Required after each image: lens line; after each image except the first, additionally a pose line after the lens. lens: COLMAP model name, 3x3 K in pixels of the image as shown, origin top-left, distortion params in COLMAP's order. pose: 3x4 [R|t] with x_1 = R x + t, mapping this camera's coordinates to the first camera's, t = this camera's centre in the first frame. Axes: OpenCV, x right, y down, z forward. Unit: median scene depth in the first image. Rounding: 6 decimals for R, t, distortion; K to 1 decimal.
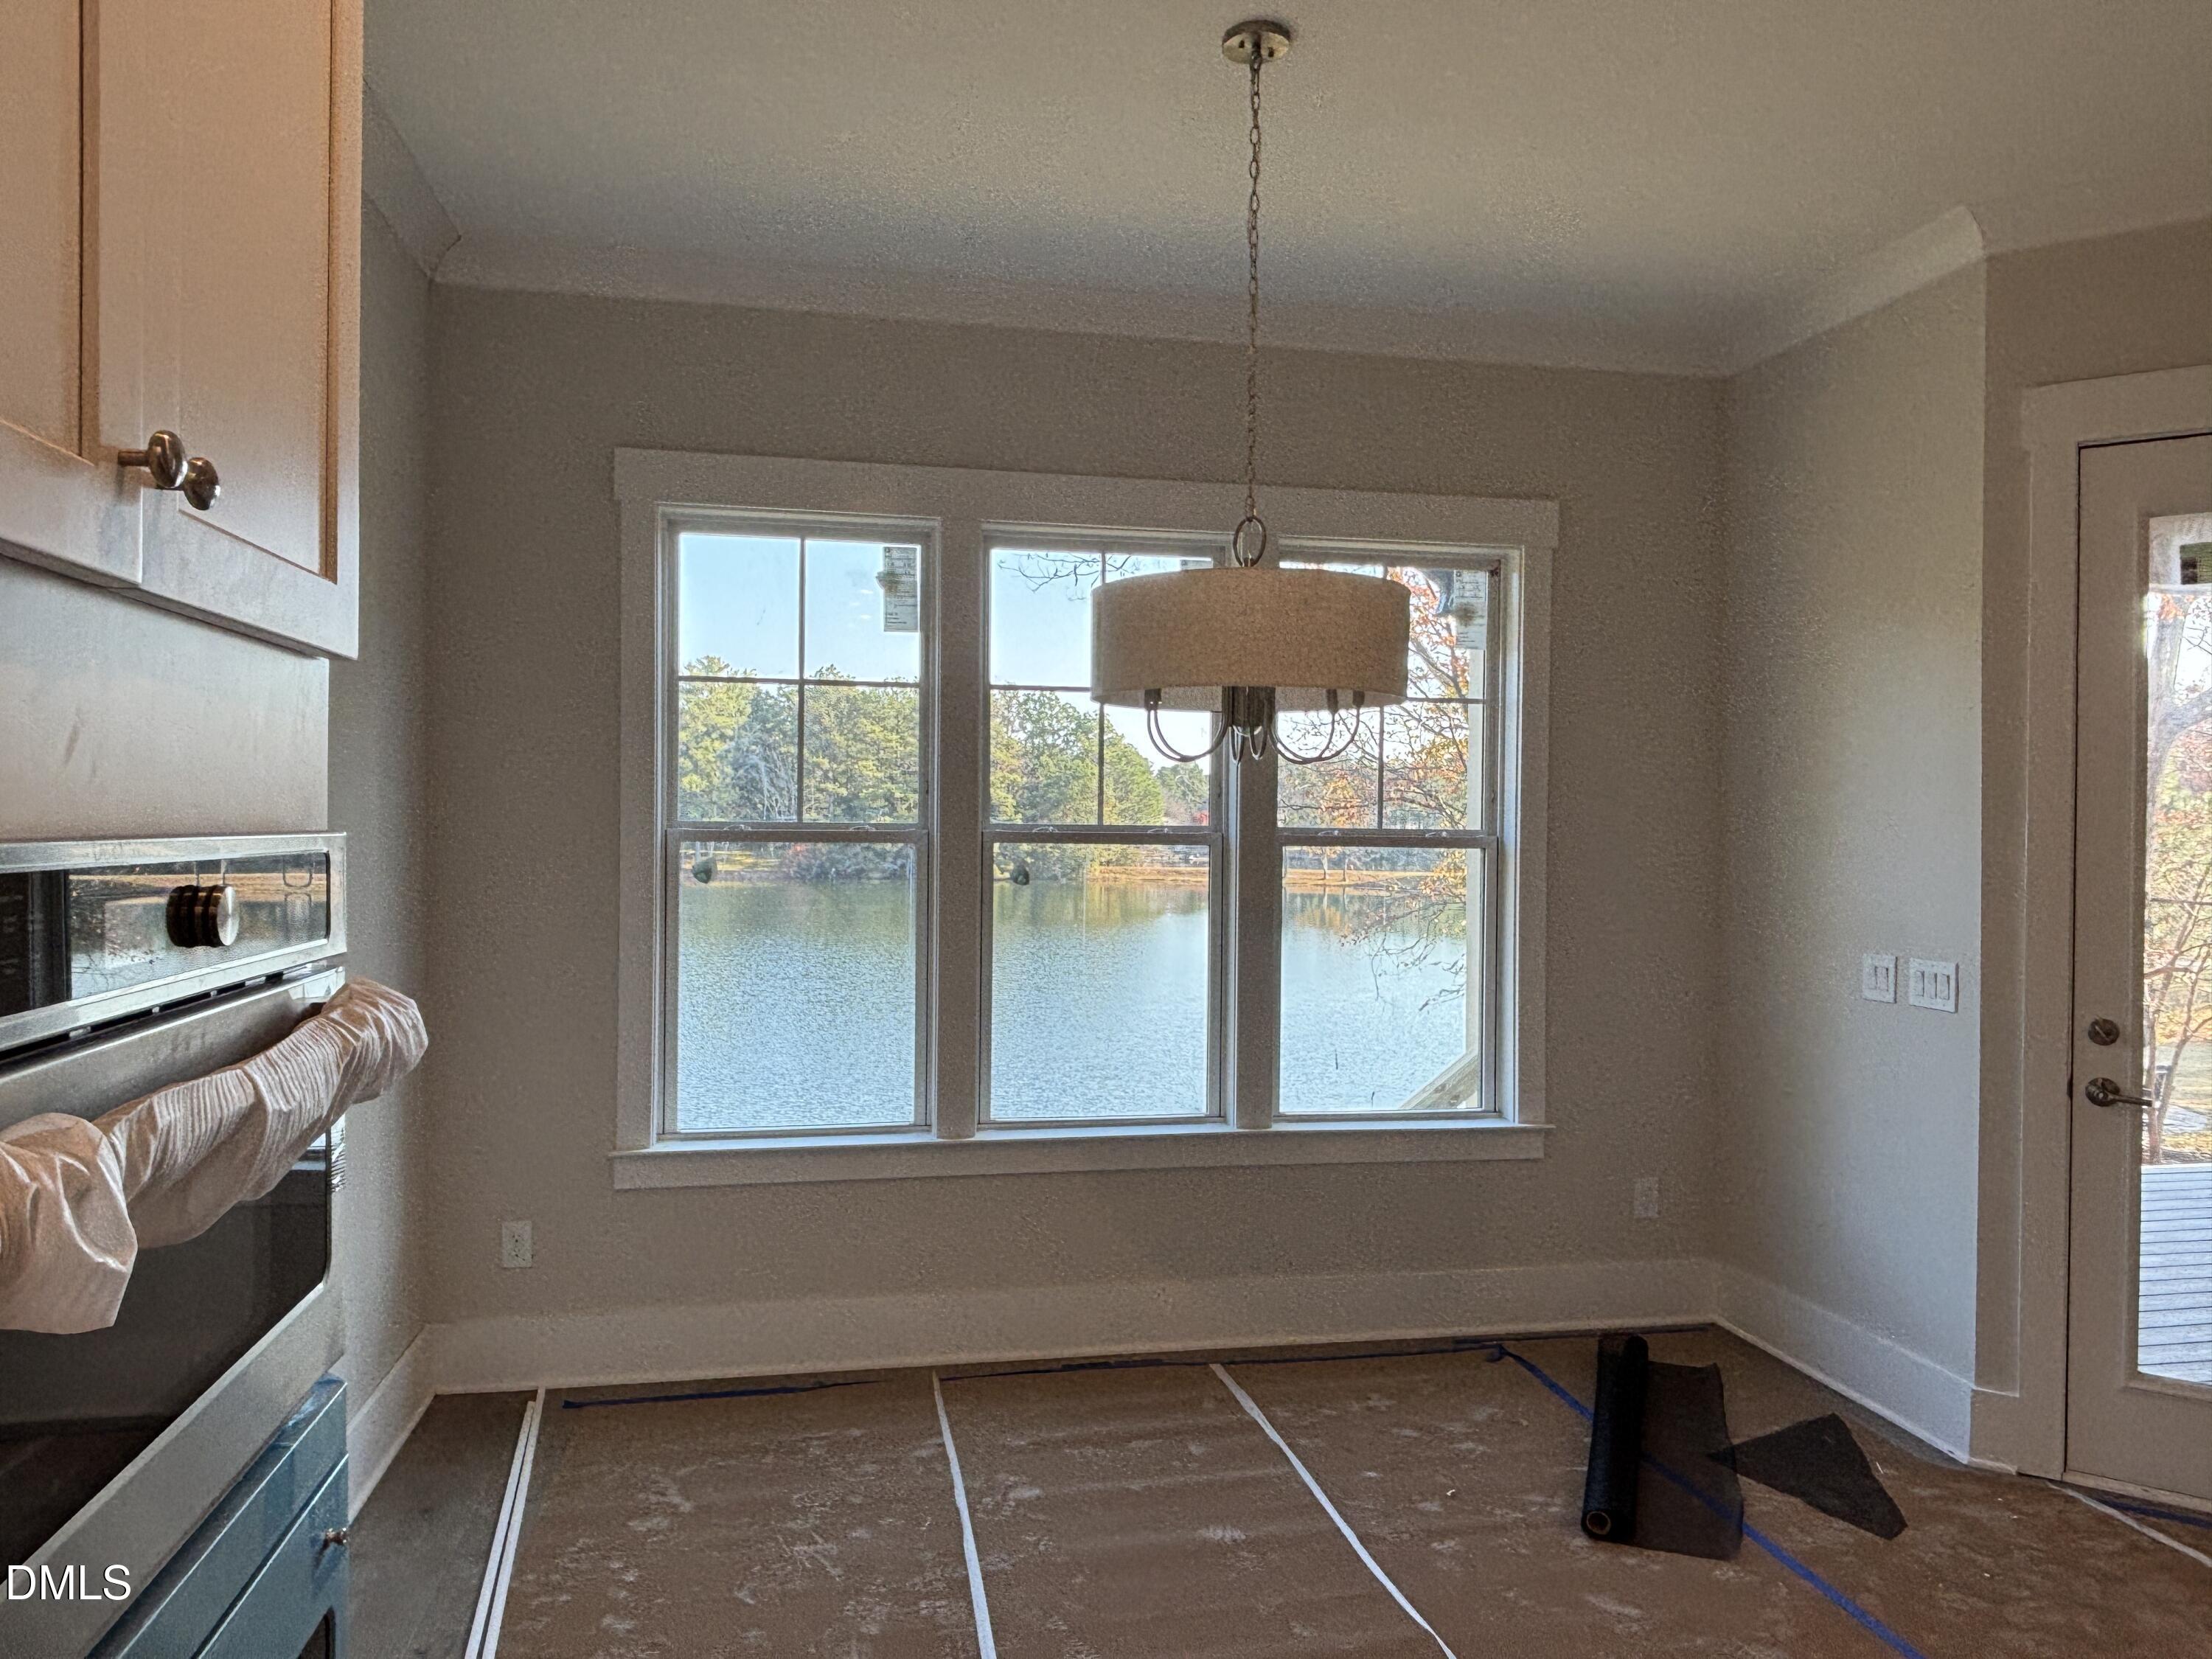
lens RADIAL K [[1496.4, 0, 1108.2], [0, 1496.4, 828.8], [0, 0, 1]] dist [-0.000304, -0.000802]
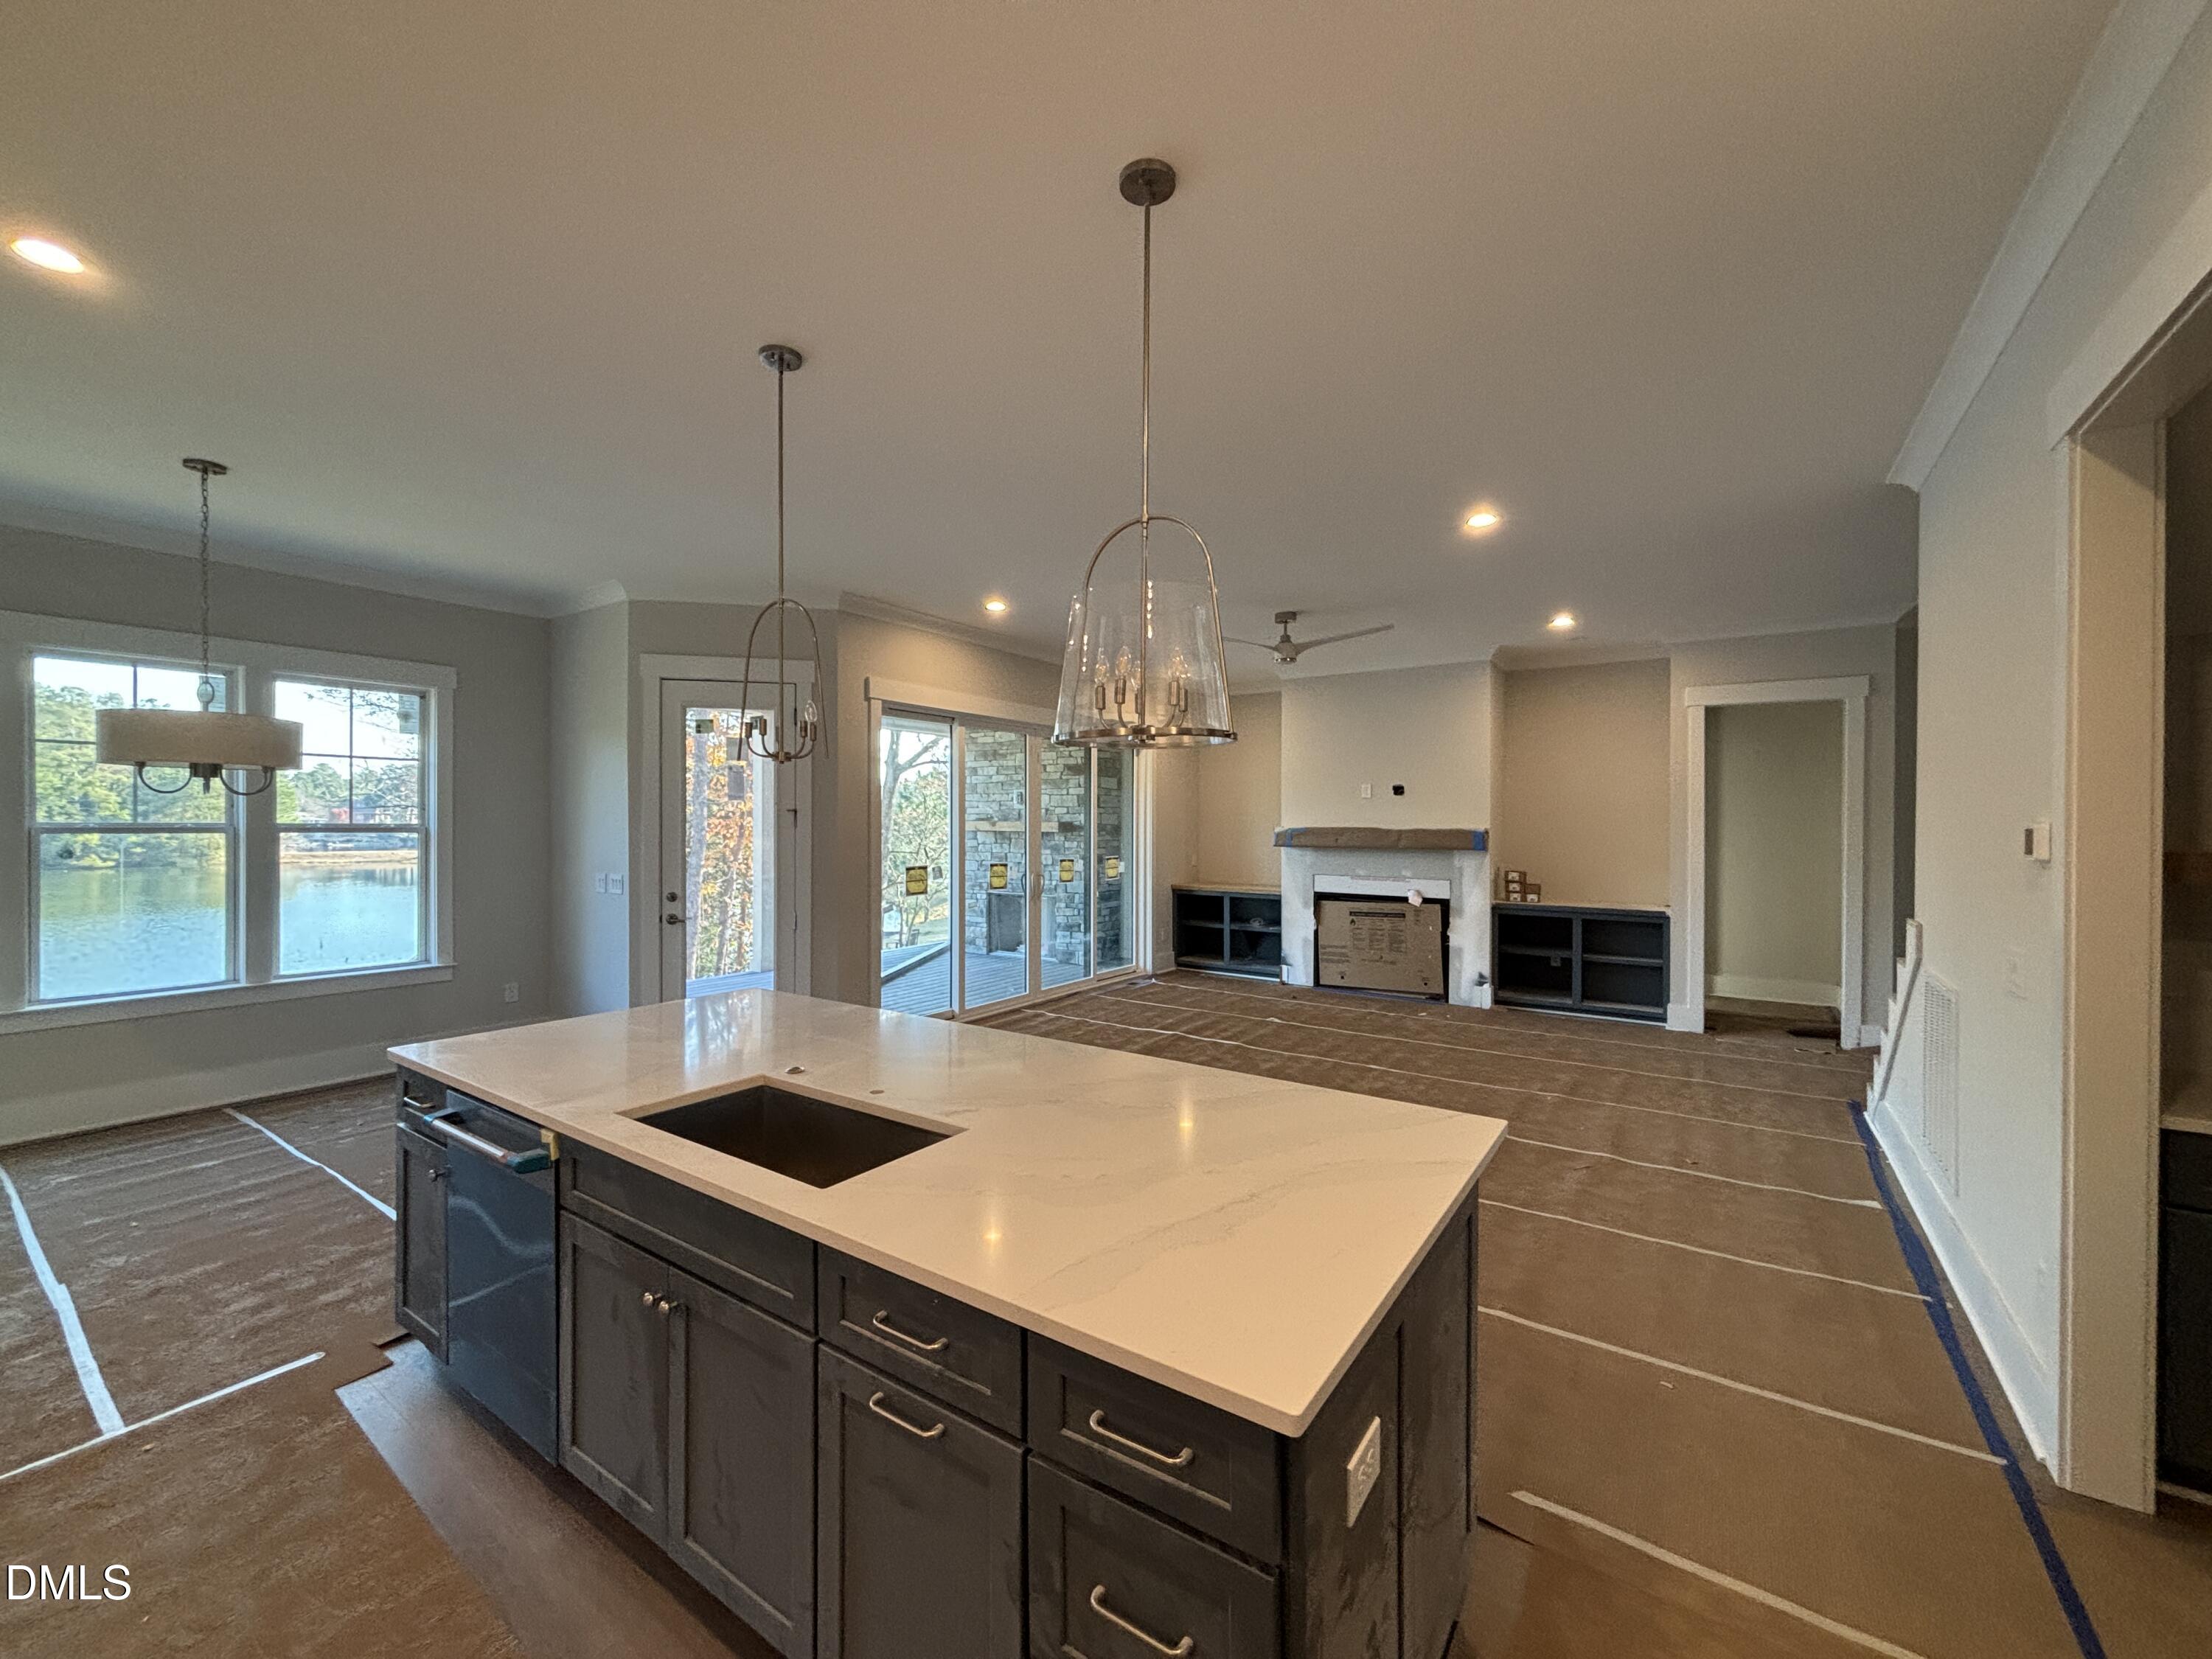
lens RADIAL K [[888.0, 0, 1109.1], [0, 888.0, 827.1], [0, 0, 1]] dist [-0.001066, -0.000301]
pose [[0.713382, -0.010490, 0.700697, 0.082049], [0.004556, 0.999936, 0.010330, -0.002682], [-0.700760, -0.004177, 0.713385, -0.550502]]
